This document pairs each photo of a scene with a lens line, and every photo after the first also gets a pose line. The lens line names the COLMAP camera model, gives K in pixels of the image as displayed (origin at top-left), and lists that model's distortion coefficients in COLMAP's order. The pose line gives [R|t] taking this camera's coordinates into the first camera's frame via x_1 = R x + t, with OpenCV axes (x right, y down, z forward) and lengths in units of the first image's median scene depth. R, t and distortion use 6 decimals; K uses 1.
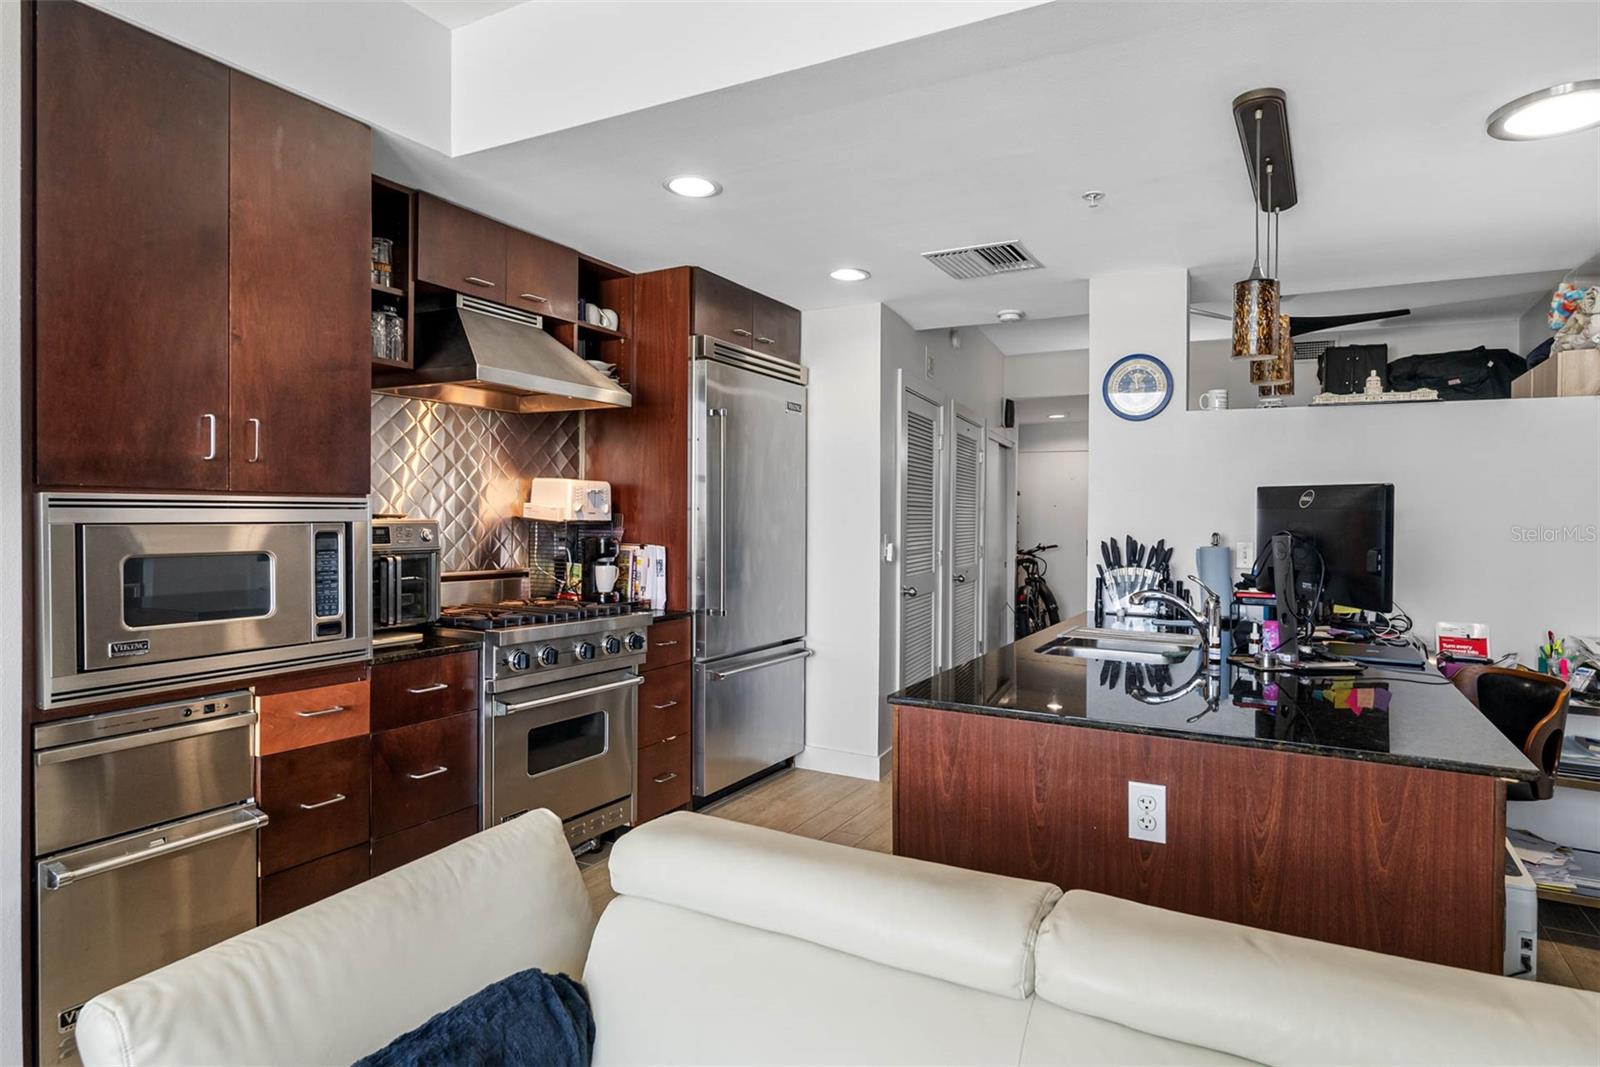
lens RADIAL K [[896.5, 0, 800.0], [0, 896.5, 533.5], [0, 0, 1]] dist [-0.000780, 0.000101]
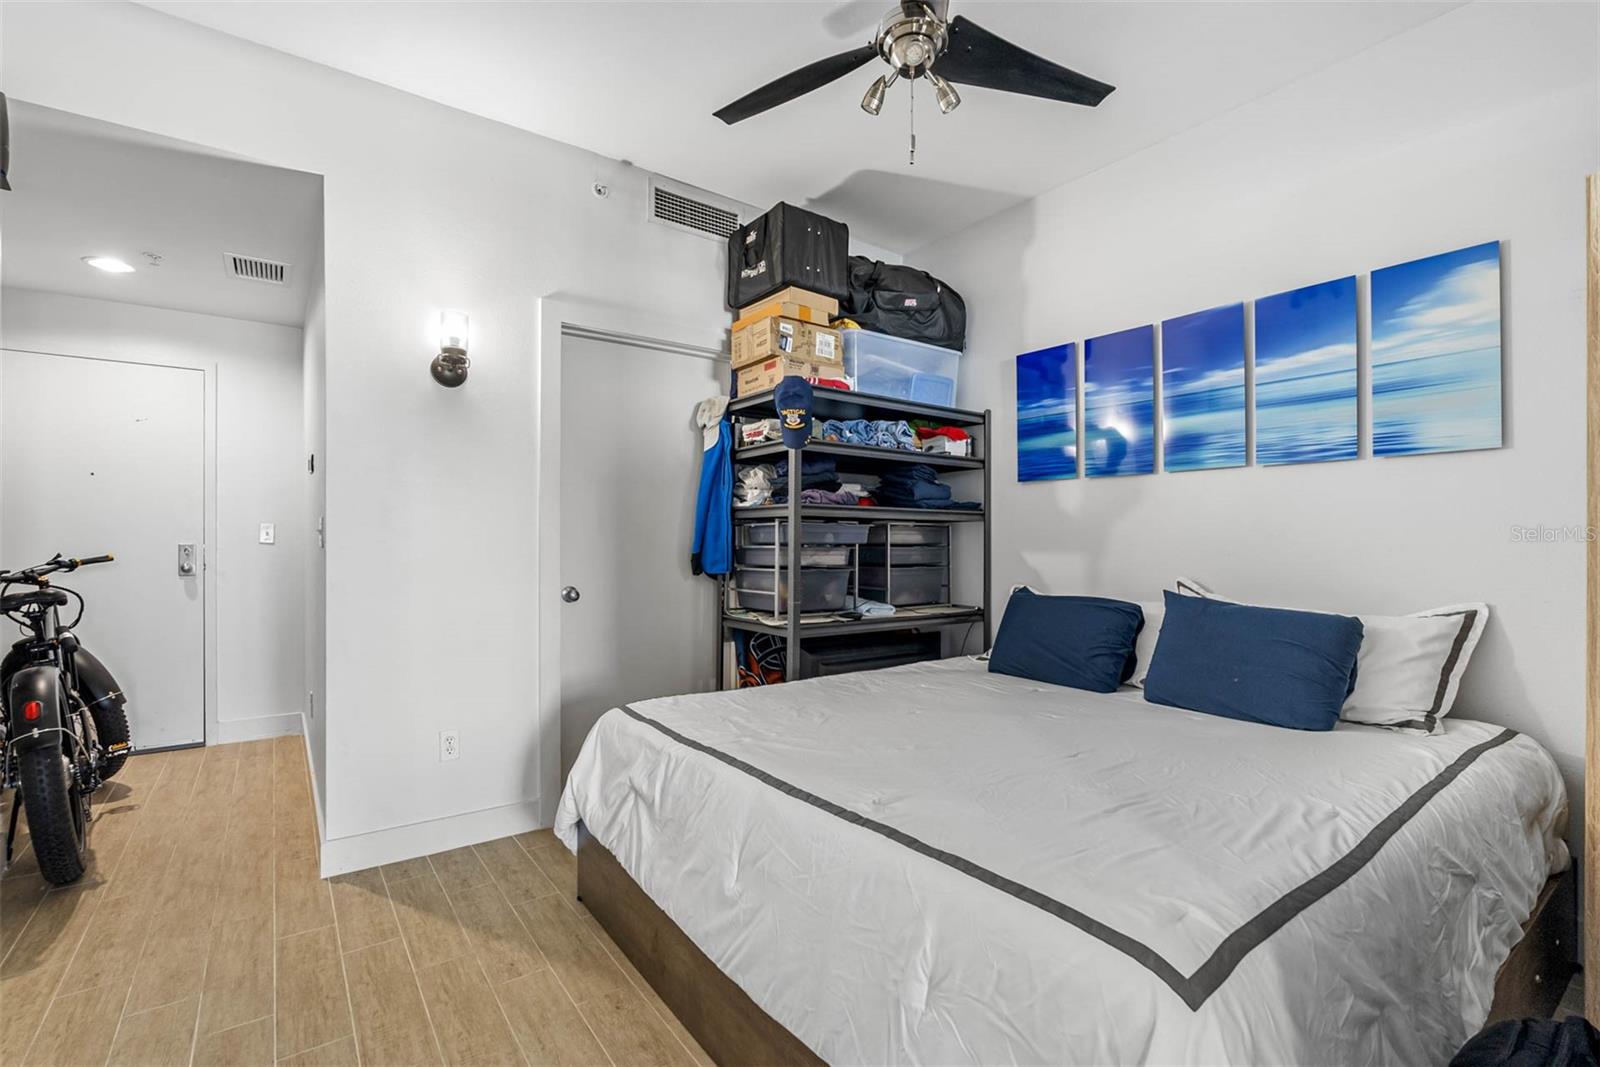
lens RADIAL K [[748.3, 0, 800.0], [0, 748.3, 533.5], [0, 0, 1]] dist [0.001194, 0.000368]
pose [[0.434235, 0.001449, 0.900799, 0.233216], [0.020691, 0.999719, -0.011583, 0.029804], [-0.900562, 0.023668, 0.434083, 1.241239]]
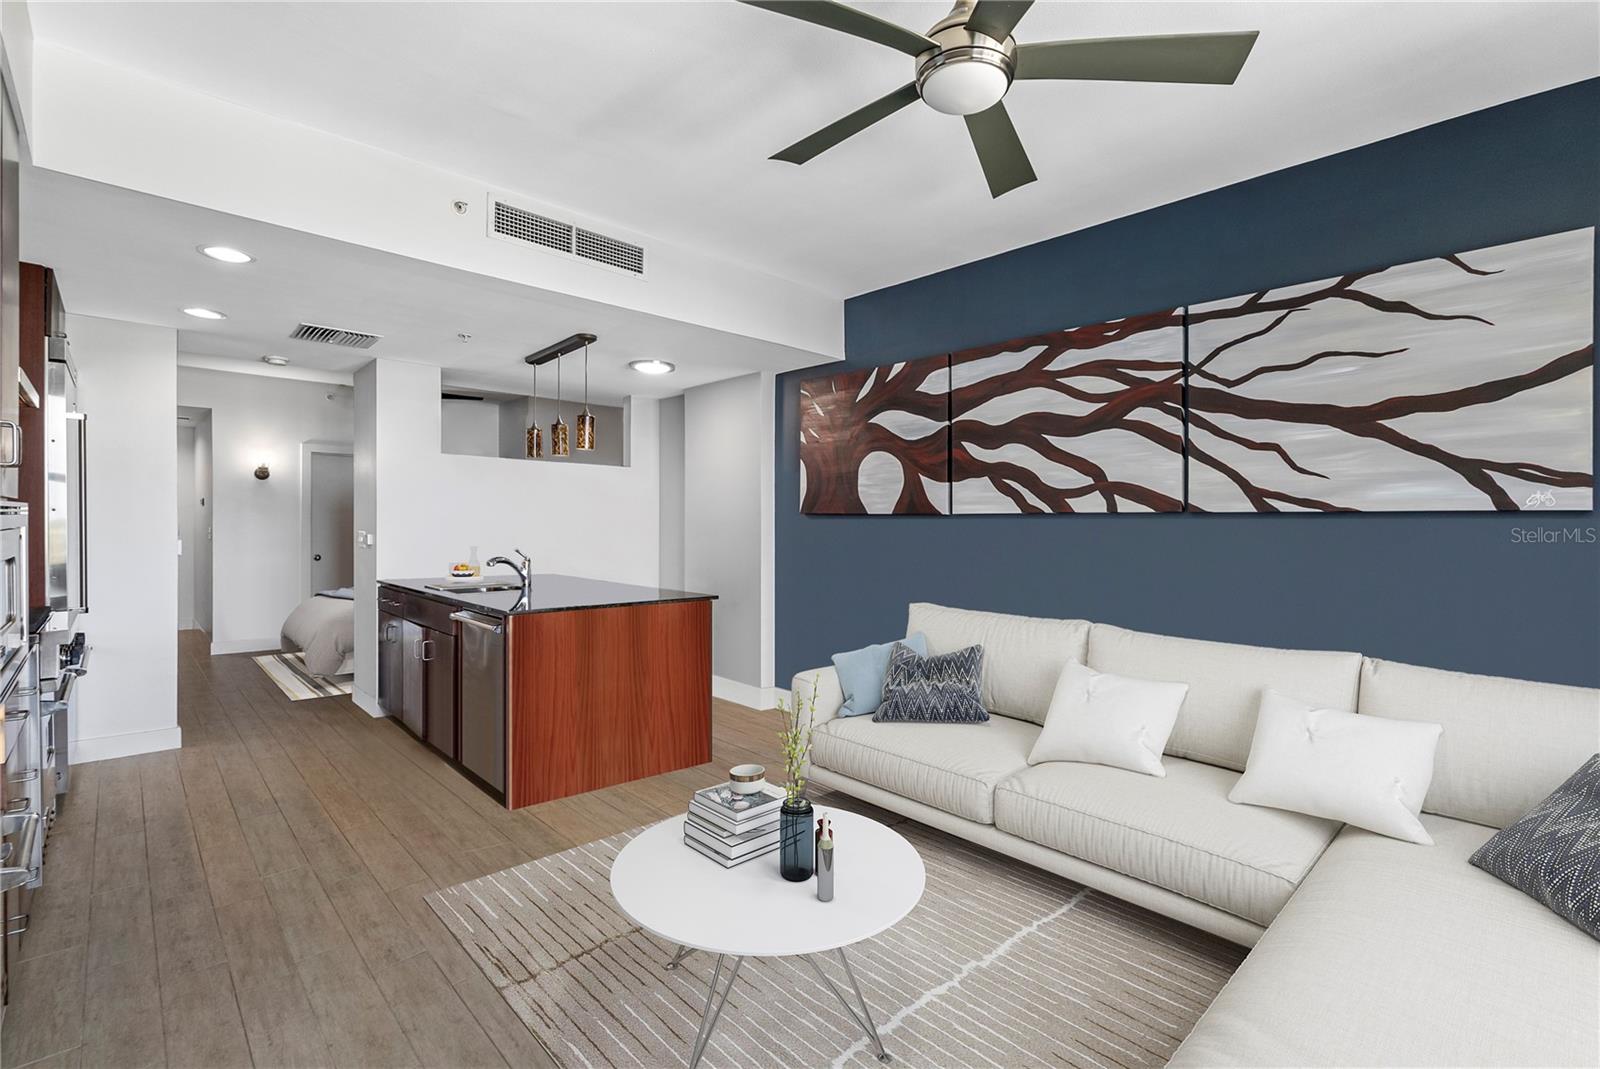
lens RADIAL K [[729.2, 0, 800.0], [0, 729.2, 534.5], [0, 0, 1]] dist [0.000797, 0.000336]
pose [[0.307518, -0.017284, 0.951385, -0.637292], [0.009616, 0.999840, 0.015056, 0.000005], [-0.951494, 0.004519, 0.307635, -0.053076]]
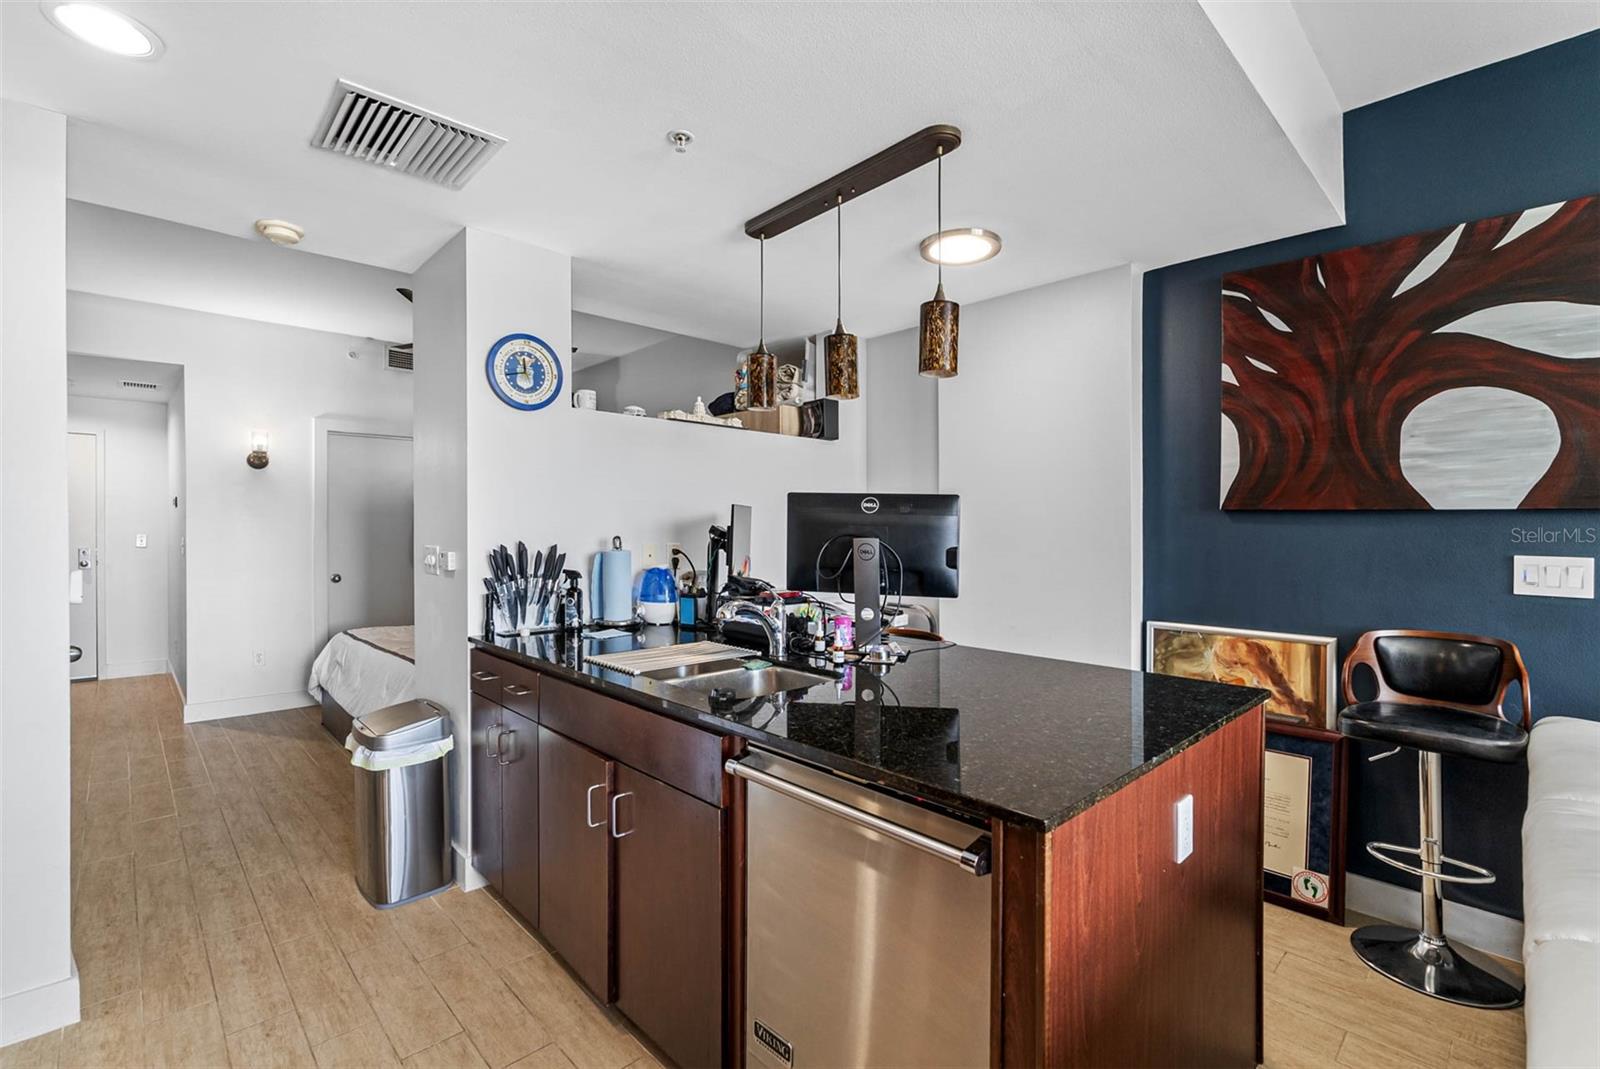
lens RADIAL K [[714.4, 0, 800.0], [0, 714.4, 534.5], [0, 0, 1]] dist [-0.000983, 0.000047]
pose [[0.296805, -0.017359, 0.954780, -0.209987], [0.015759, 0.999788, 0.013279, -0.009956], [-0.954808, 0.011105, 0.297016, 0.533933]]
